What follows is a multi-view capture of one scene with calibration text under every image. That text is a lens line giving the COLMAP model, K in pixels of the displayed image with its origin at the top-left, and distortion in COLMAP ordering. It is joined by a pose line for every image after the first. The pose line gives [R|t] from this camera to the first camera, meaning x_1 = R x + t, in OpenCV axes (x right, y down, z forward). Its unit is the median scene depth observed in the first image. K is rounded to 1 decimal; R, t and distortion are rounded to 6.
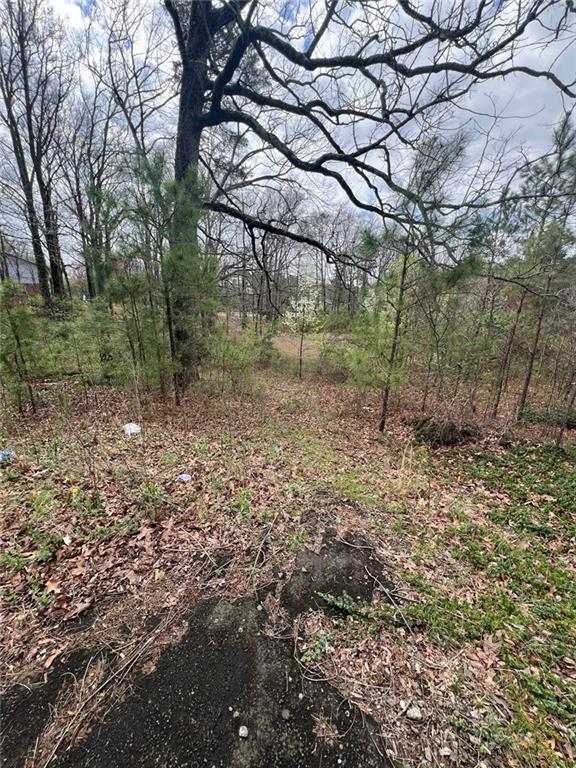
lens RADIAL K [[309.9, 0, 288.1], [0, 309.9, 380.1], [0, 0, 1]] dist [0.000037, -0.000004]
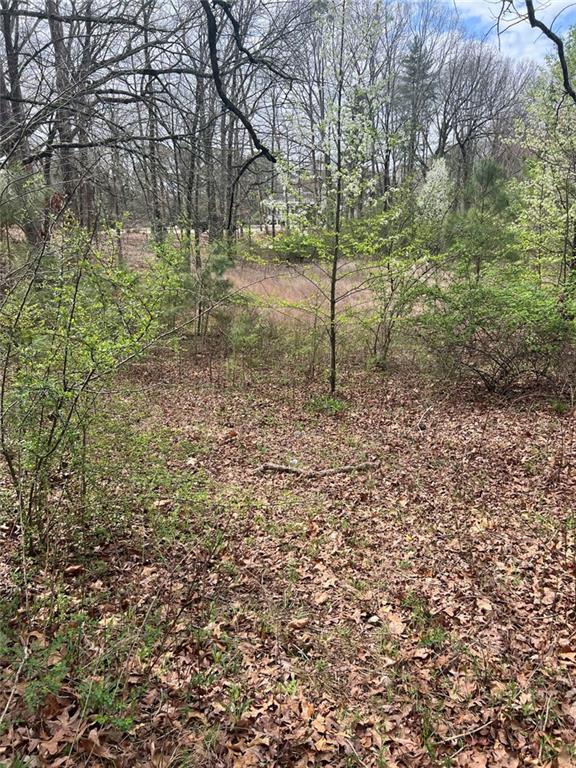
lens RADIAL K [[585.0, 0, 287.7], [0, 585.0, 384.5], [0, 0, 1]] dist [0.036506, -0.034298]
pose [[0.997693, -0.044270, 0.051471, -0.159137], [0.042121, 0.998224, 0.042123, -0.181941], [-0.053245, -0.039858, 0.997786, 2.139040]]
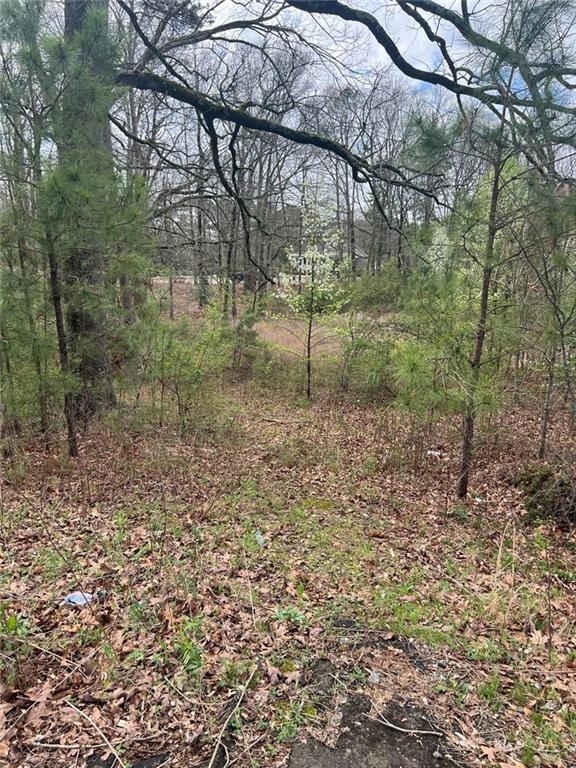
lens RADIAL K [[585.0, 0, 287.4], [0, 585.0, 382.3], [0, 0, 1]] dist [0.036506, -0.034298]
pose [[0.999813, -0.019350, 0.000251, 0.010761], [0.019348, 0.999265, -0.033107, -0.003341], [0.000389, 0.033106, 0.999452, 0.002512]]
